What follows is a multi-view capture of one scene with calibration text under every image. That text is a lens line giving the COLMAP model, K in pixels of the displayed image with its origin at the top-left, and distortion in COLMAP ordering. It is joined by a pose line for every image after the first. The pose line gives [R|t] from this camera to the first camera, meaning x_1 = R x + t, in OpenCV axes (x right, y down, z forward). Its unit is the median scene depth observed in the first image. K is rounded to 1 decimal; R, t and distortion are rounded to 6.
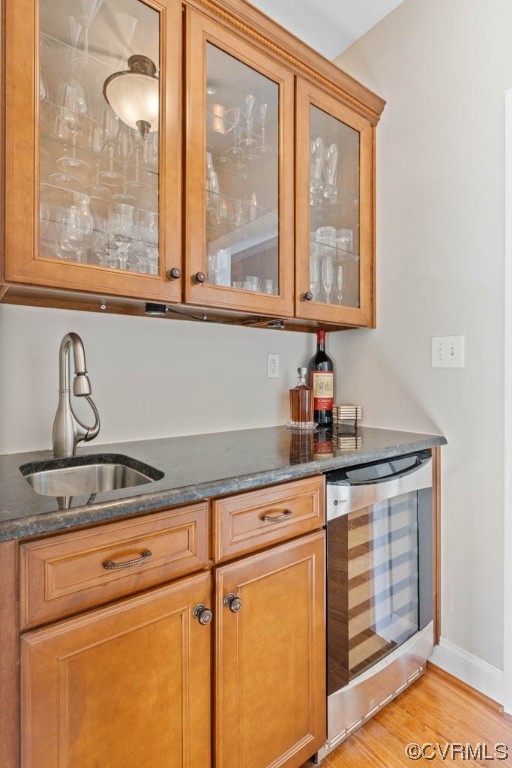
lens RADIAL K [[398.4, 0, 256.0], [0, 398.4, 384.0], [0, 0, 1]] dist [0.000204, 0.000027]
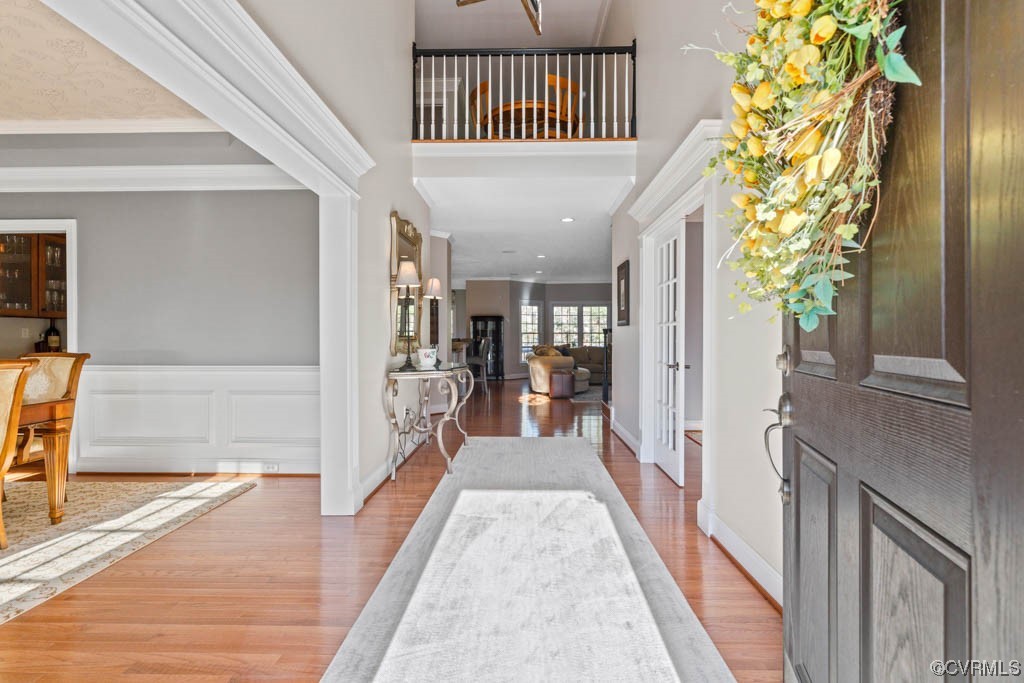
lens RADIAL K [[496.7, 0, 515.7], [0, 496.7, 342.1], [0, 0, 1]] dist [0.000556, 0.000306]
pose [[0.633487, -0.000163, 0.773753, -0.520179], [0.006304, 0.999968, -0.004951, 0.055908], [-0.773728, 0.008014, 0.633468, -4.118414]]
